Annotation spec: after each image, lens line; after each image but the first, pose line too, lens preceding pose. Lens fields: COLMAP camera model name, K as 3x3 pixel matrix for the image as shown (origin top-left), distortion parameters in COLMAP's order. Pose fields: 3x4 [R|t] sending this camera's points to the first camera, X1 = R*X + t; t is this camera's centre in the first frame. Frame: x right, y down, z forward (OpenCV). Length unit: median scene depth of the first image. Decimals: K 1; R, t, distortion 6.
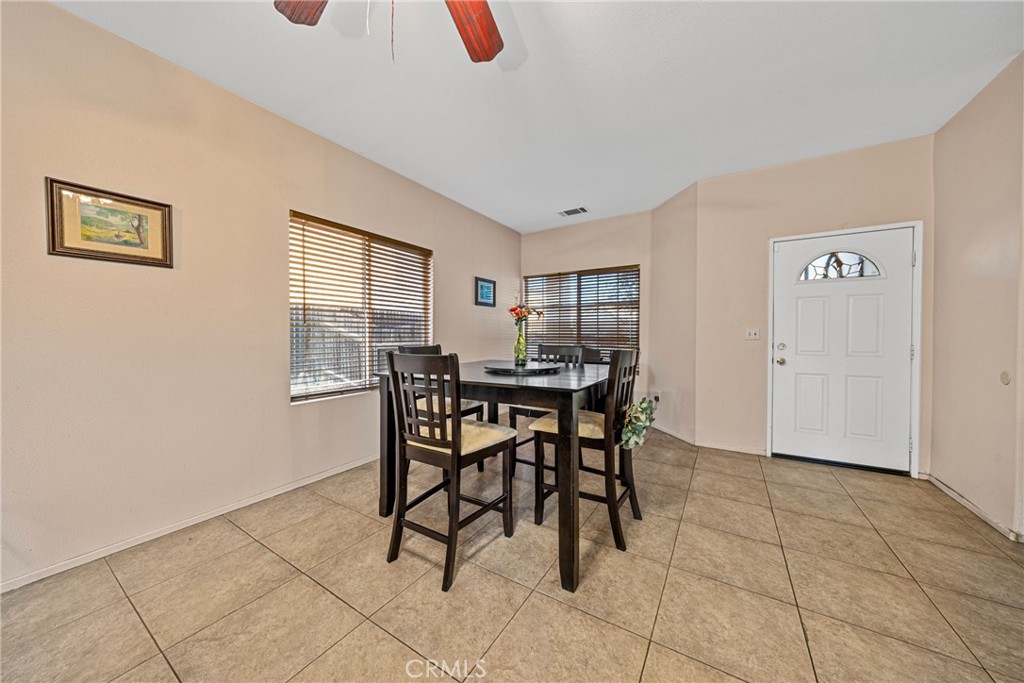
lens RADIAL K [[341.0, 0, 508.9], [0, 341.0, 341.5], [0, 0, 1]] dist [-0.003490, 0.000549]
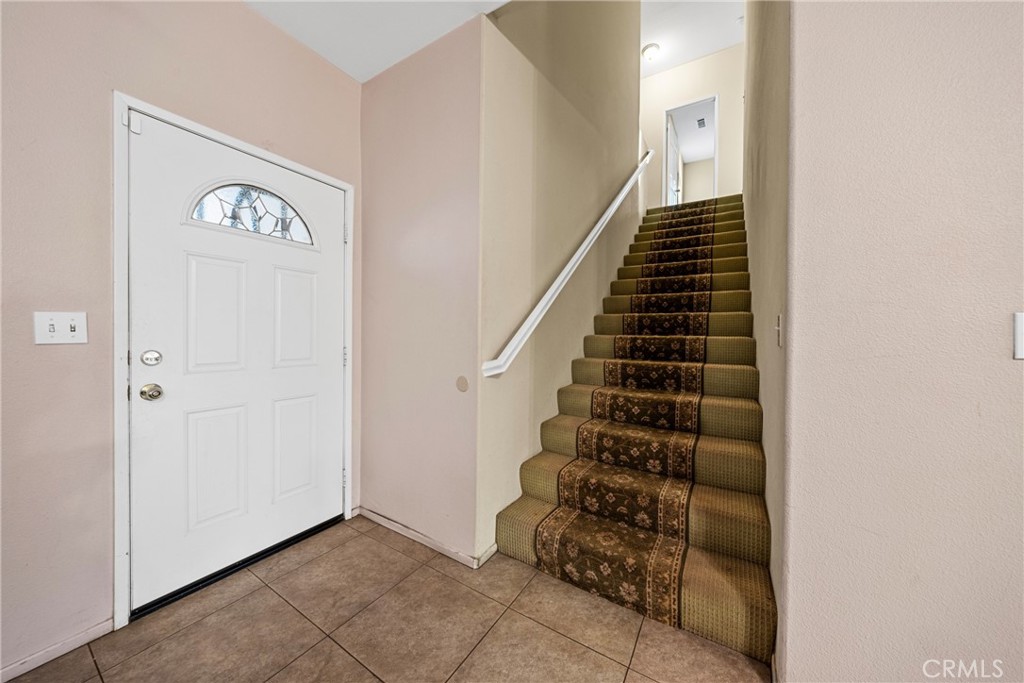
lens RADIAL K [[341.0, 0, 507.9], [0, 341.0, 338.7], [0, 0, 1]] dist [-0.003490, 0.000549]
pose [[-0.009484, -0.009665, 0.999908, 0.422078], [0.008299, 0.999918, 0.009744, -0.011968], [-0.999921, 0.008391, -0.009403, 0.640360]]
